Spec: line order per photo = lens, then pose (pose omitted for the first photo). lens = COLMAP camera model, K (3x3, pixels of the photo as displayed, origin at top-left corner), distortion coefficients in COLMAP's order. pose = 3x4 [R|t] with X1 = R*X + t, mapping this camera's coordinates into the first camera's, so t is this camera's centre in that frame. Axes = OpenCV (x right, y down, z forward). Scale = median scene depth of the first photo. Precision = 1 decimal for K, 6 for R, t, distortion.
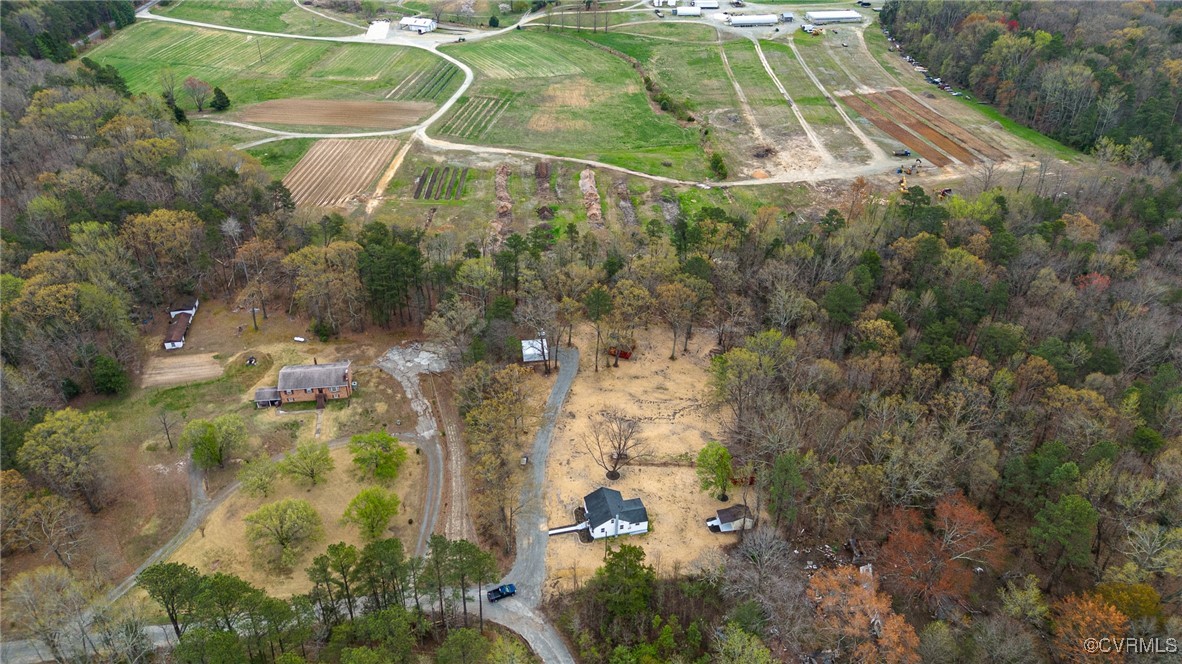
lens RADIAL K [[826.7, 0, 586.7], [0, 826.7, 328.2], [0, 0, 1]] dist [0.081518, -0.086628]
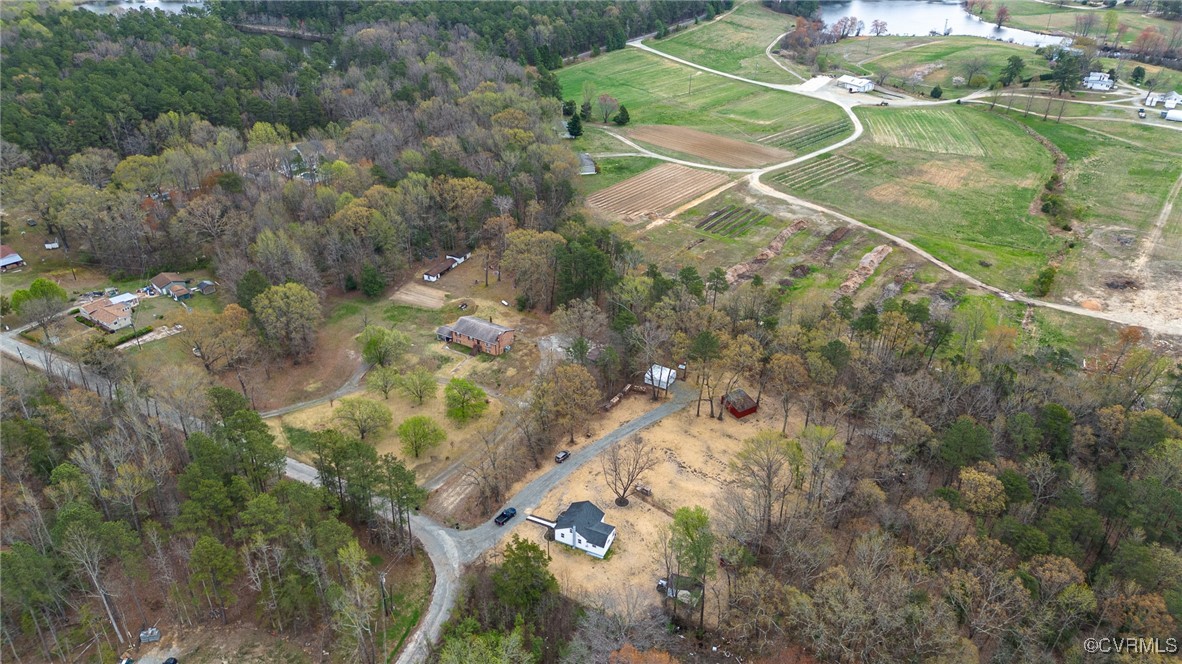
lens RADIAL K [[826.7, 0, 585.5], [0, 826.7, 312.9], [0, 0, 1]] dist [0.081518, -0.086628]
pose [[0.789052, 0.298222, -0.537086, 0.267167], [-0.339270, 0.940390, 0.023727, -0.027890], [0.512146, 0.163495, 0.843194, 0.045349]]
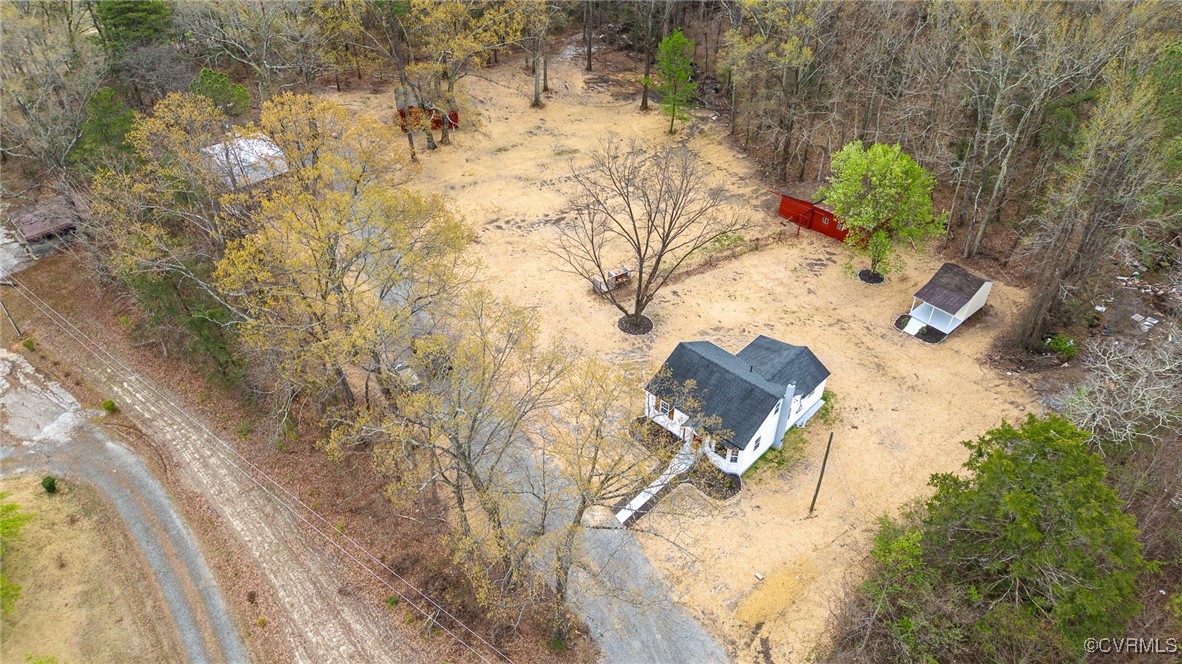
lens RADIAL K [[826.7, 0, 591.1], [0, 826.7, 340.0], [0, 0, 1]] dist [0.081518, -0.086628]
pose [[0.827959, -0.352811, 0.435900, -0.090633], [0.307816, 0.935654, 0.172631, 0.061837], [-0.468757, -0.008755, 0.883284, 0.371854]]
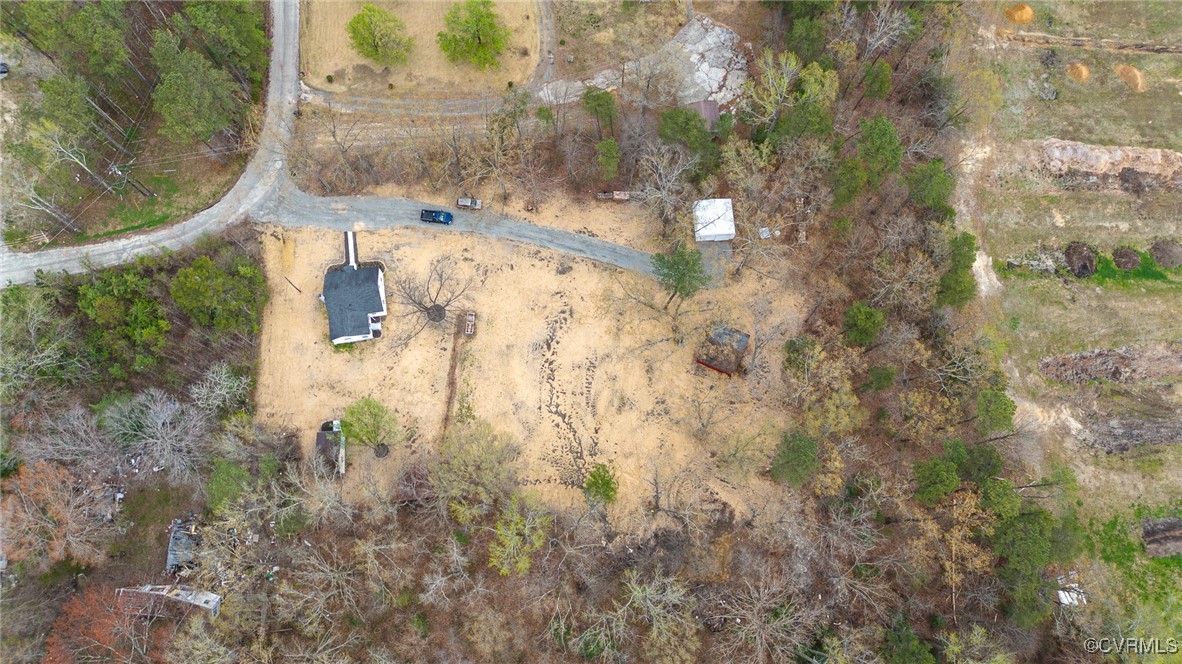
lens RADIAL K [[826.7, 0, 596.6], [0, 826.7, 335.2], [0, 0, 1]] dist [0.081518, -0.086628]
pose [[-0.067561, 0.958056, -0.278504, 0.142460], [-0.564694, 0.193409, 0.802317, -0.287996], [0.822530, 0.211475, 0.527942, 0.407458]]
